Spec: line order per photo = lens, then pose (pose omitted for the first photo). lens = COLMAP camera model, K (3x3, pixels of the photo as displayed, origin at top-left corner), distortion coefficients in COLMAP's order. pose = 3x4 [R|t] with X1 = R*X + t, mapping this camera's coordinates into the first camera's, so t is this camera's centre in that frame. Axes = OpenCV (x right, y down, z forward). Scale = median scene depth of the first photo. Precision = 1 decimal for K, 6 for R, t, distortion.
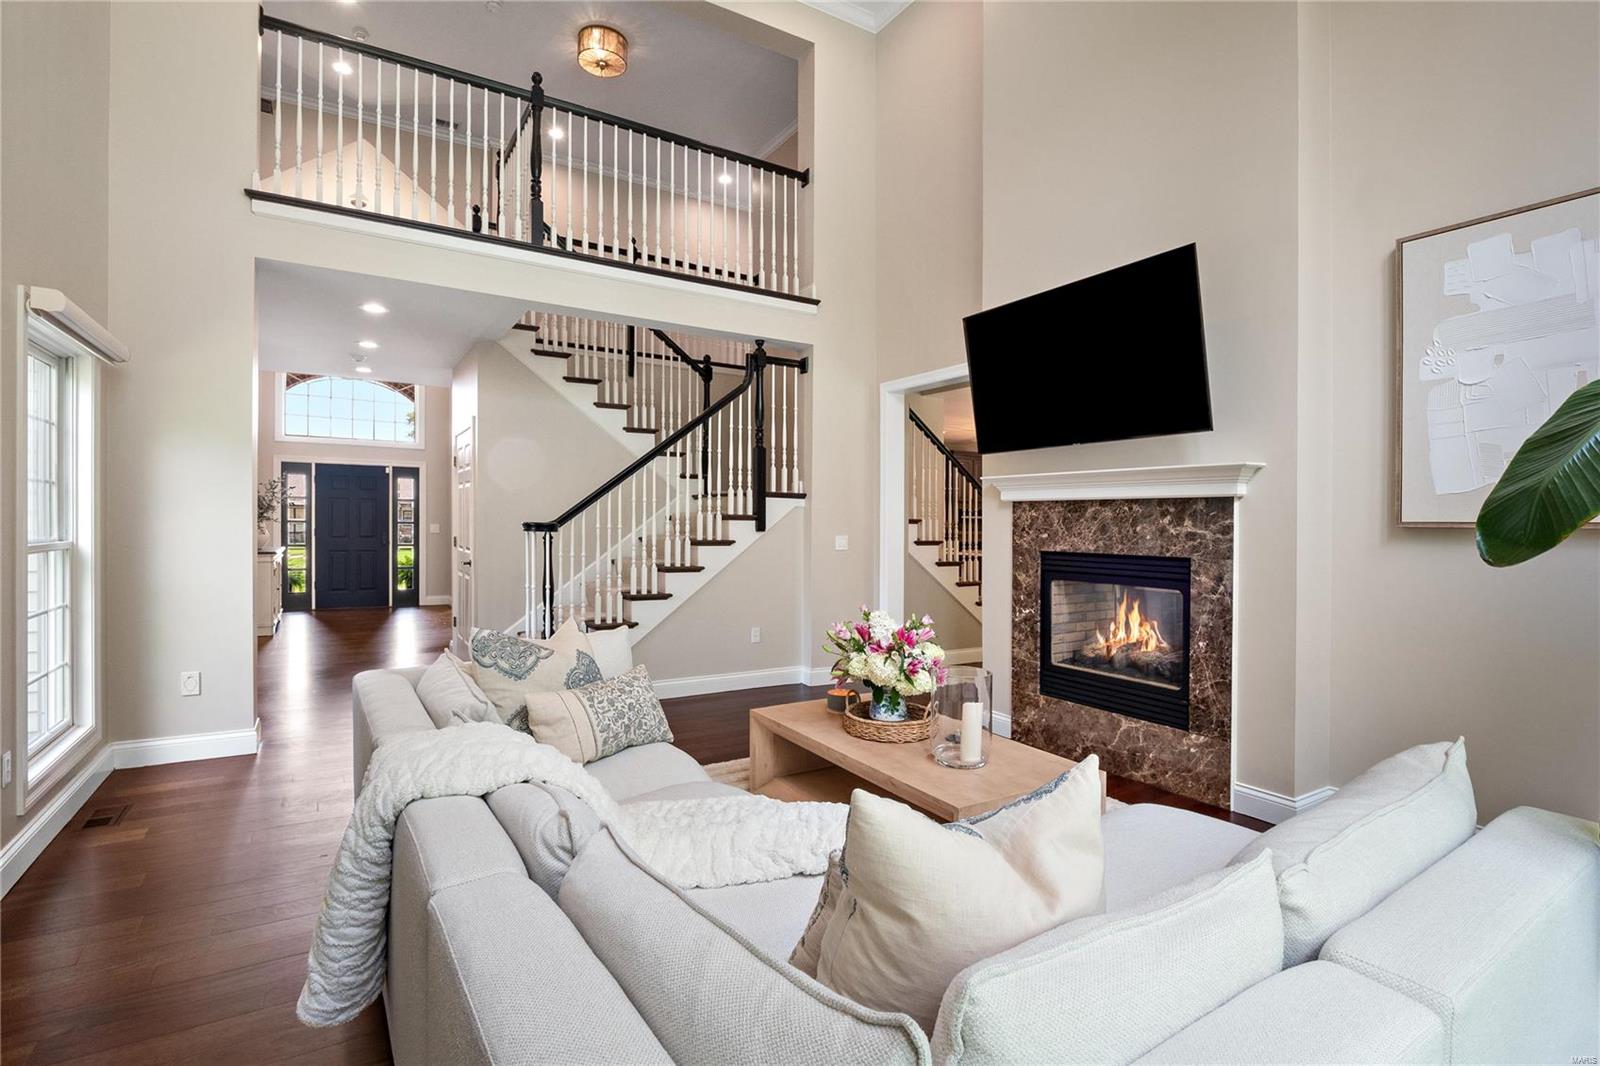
lens RADIAL K [[760.9, 0, 801.2], [0, 760.9, 532.1], [0, 0, 1]] dist [-0.002079, -0.002729]
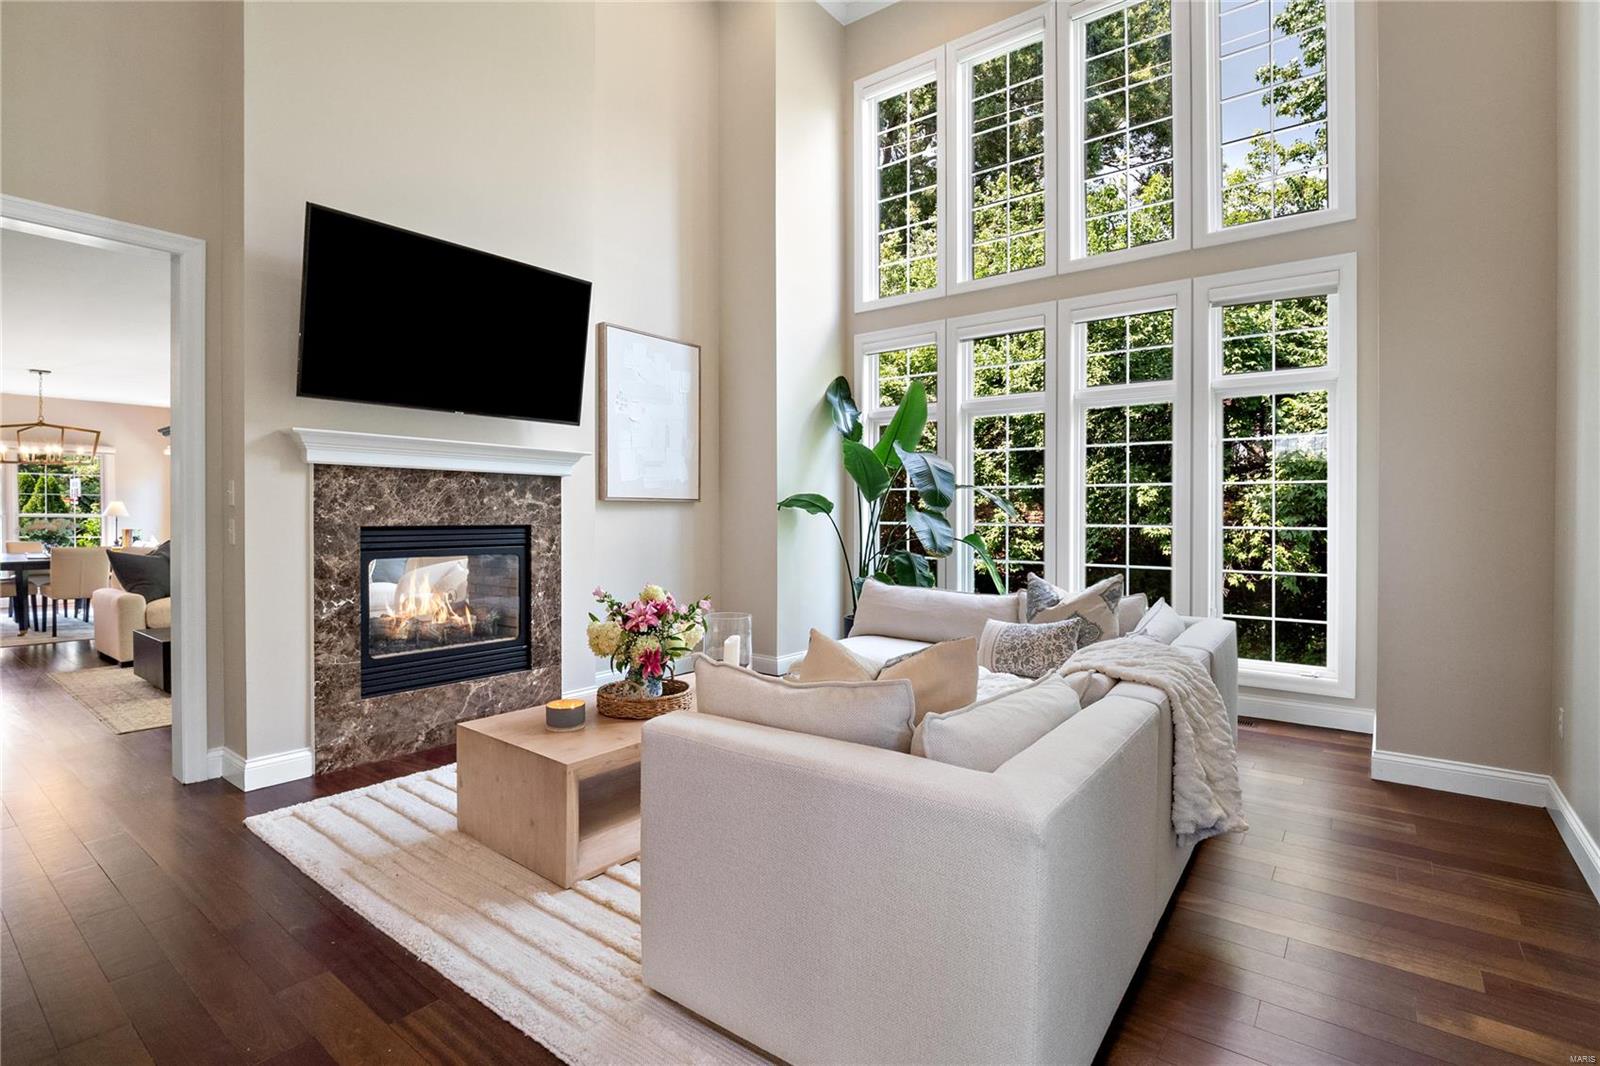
lens RADIAL K [[760.9, 0, 797.9], [0, 760.9, 516.5], [0, 0, 1]] dist [-0.002079, -0.002729]
pose [[-0.351681, -0.017904, 0.935949, -0.710412], [0.000663, 0.999812, 0.019375, -0.002237], [-0.936120, 0.007434, -0.351603, 0.957410]]
